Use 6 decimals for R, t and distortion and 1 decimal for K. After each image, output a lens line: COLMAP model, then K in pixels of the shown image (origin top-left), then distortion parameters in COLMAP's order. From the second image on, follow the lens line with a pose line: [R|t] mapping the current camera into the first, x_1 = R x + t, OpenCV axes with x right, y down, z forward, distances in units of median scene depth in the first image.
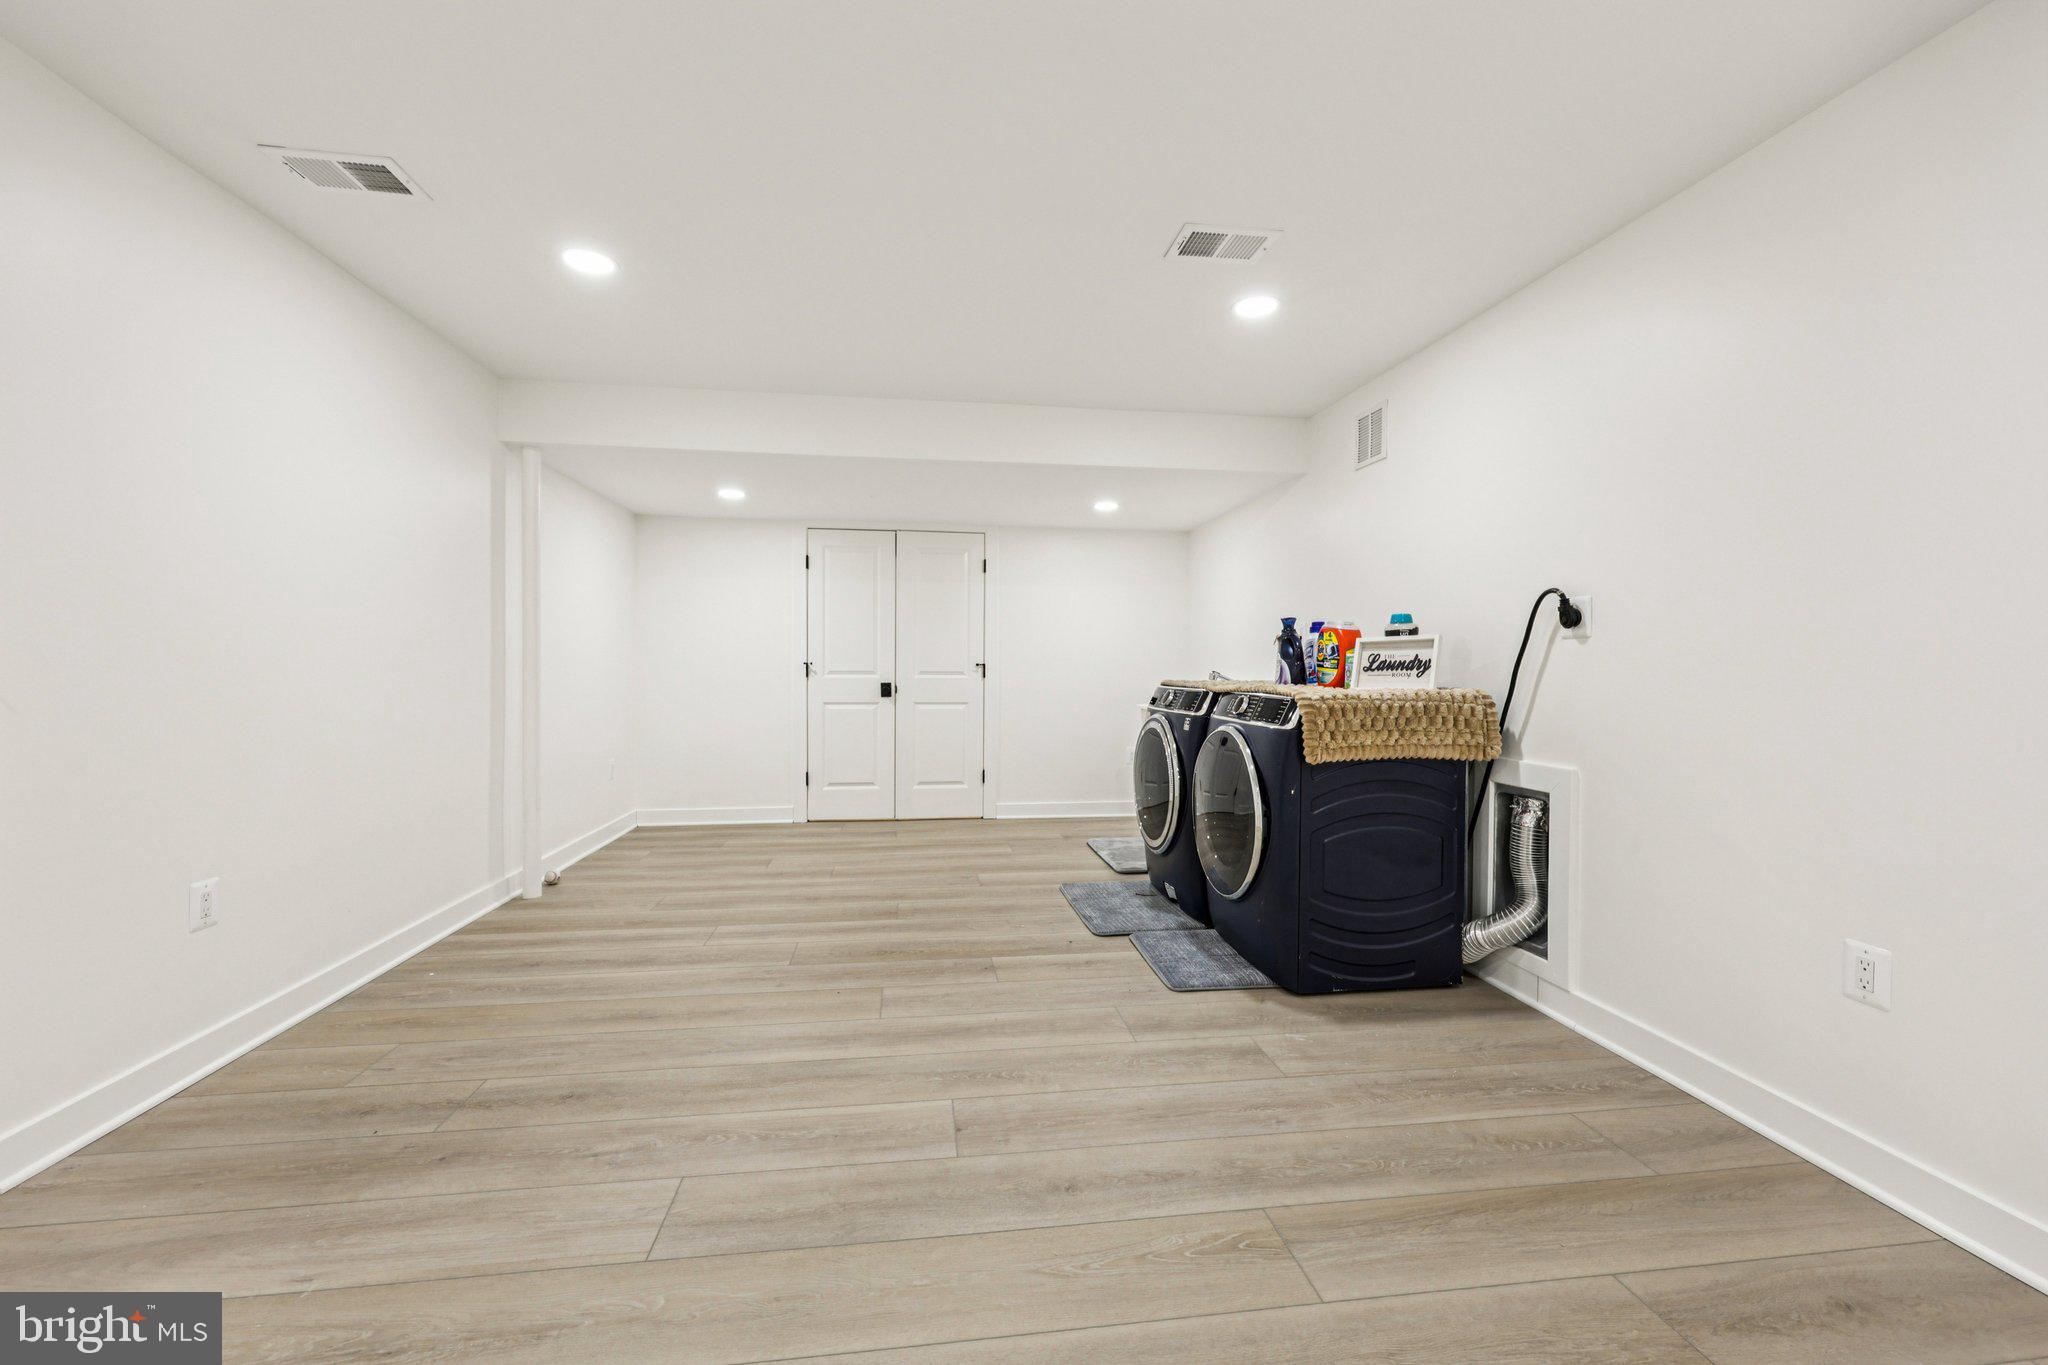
lens RADIAL K [[831.7, 0, 1024.7], [0, 831.7, 666.1], [0, 0, 1]] dist [-0.000314, 0.000020]
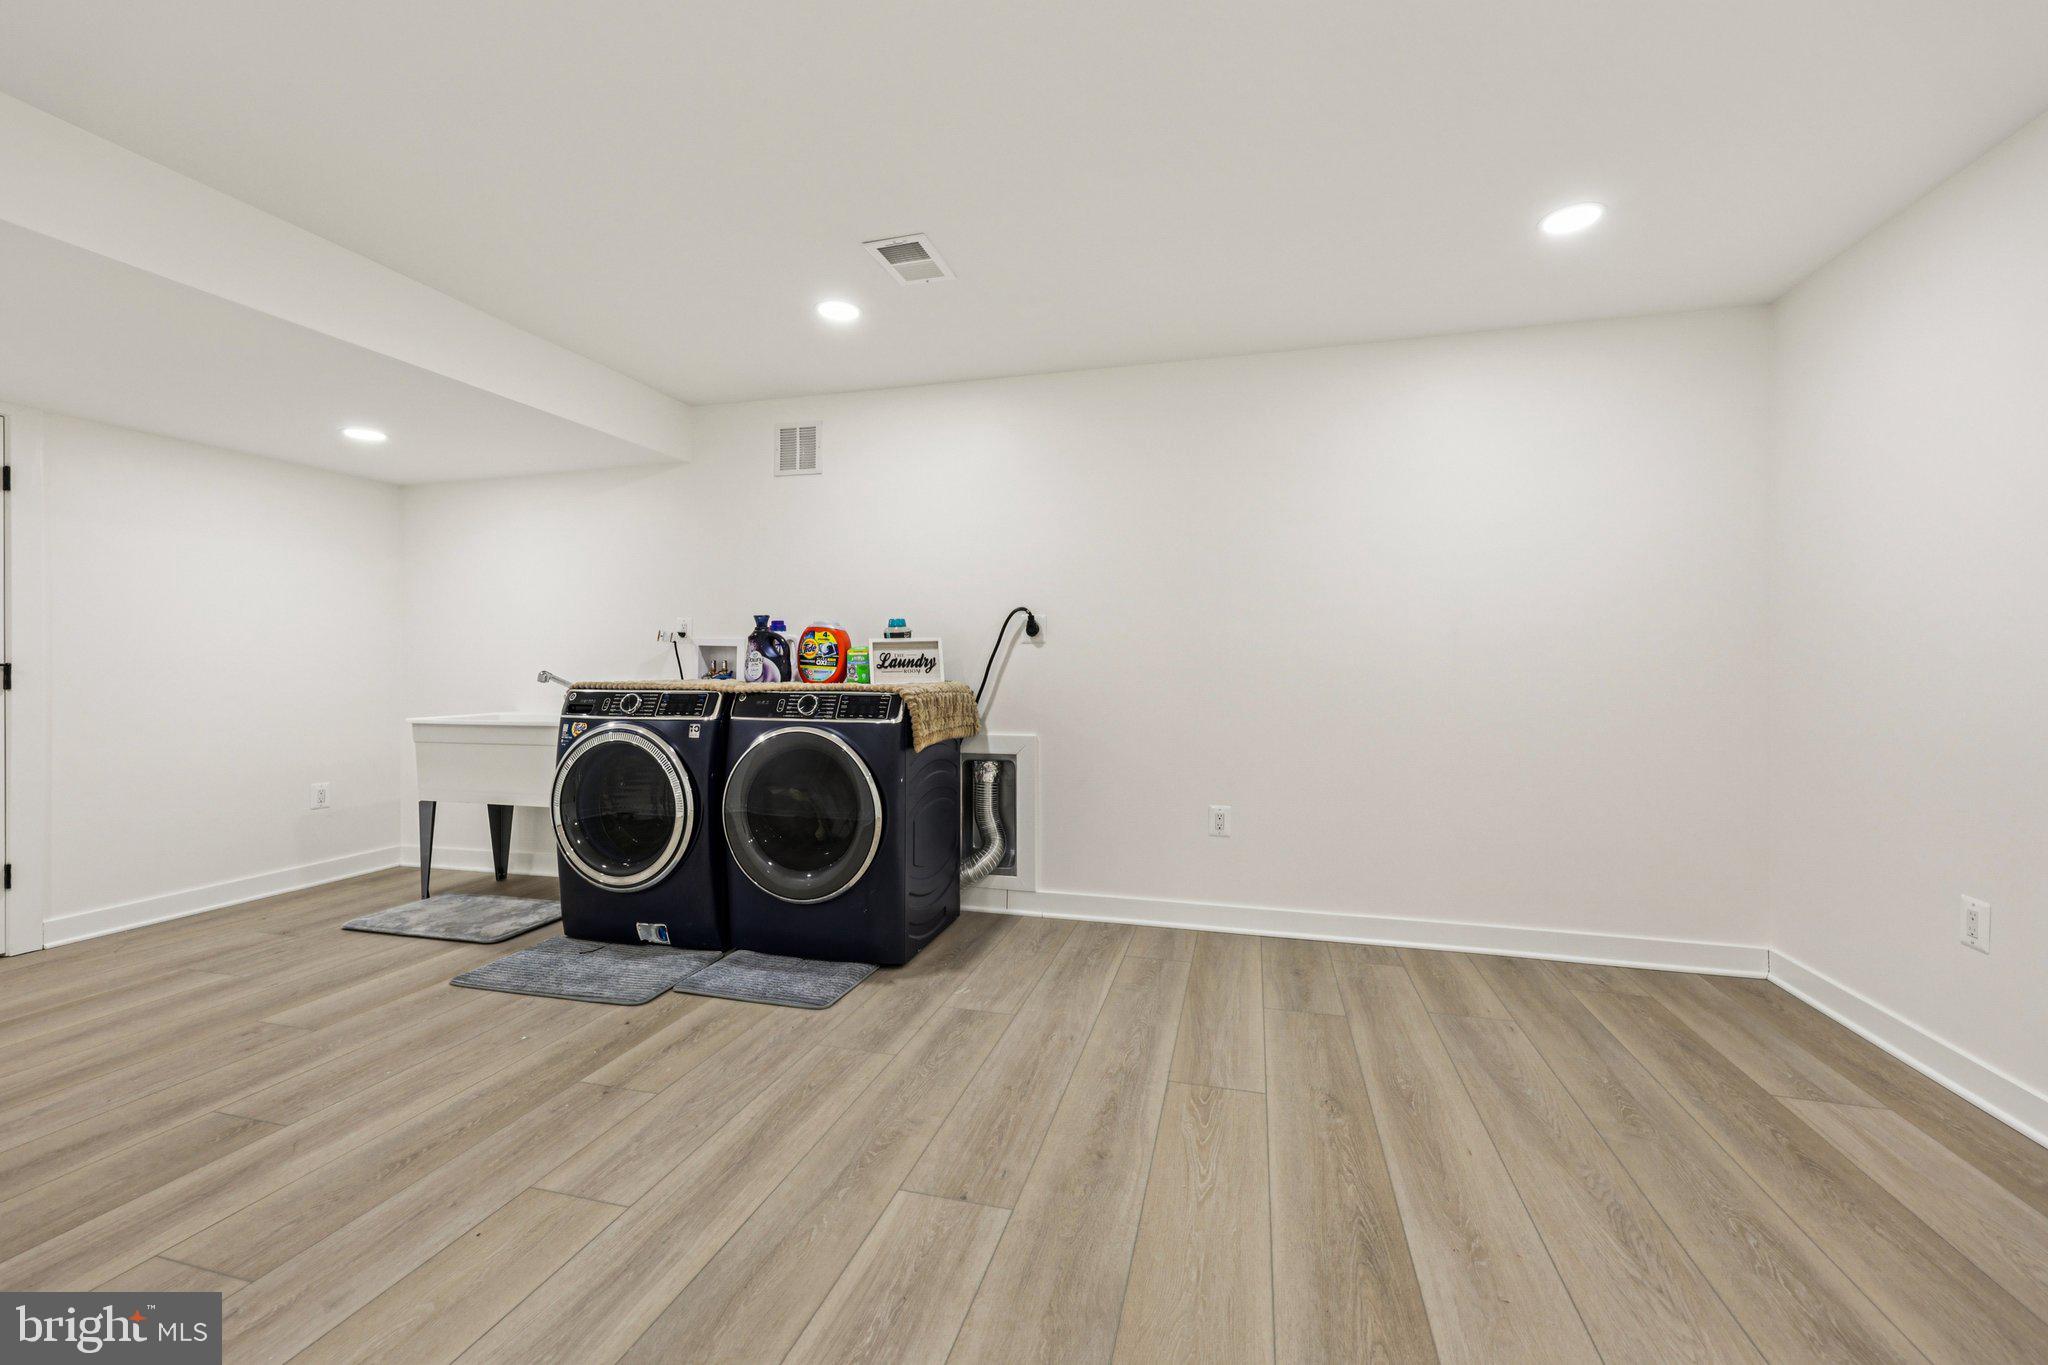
lens RADIAL K [[833.9, 0, 1022.0], [0, 833.9, 658.3], [0, 0, 1]] dist [0.001105, 0.000373]
pose [[0.389079, 0.000120, 0.921204, -0.604747], [0.004776, 0.999986, -0.002147, -0.004708], [-0.921192, 0.005235, 0.389074, 0.420121]]
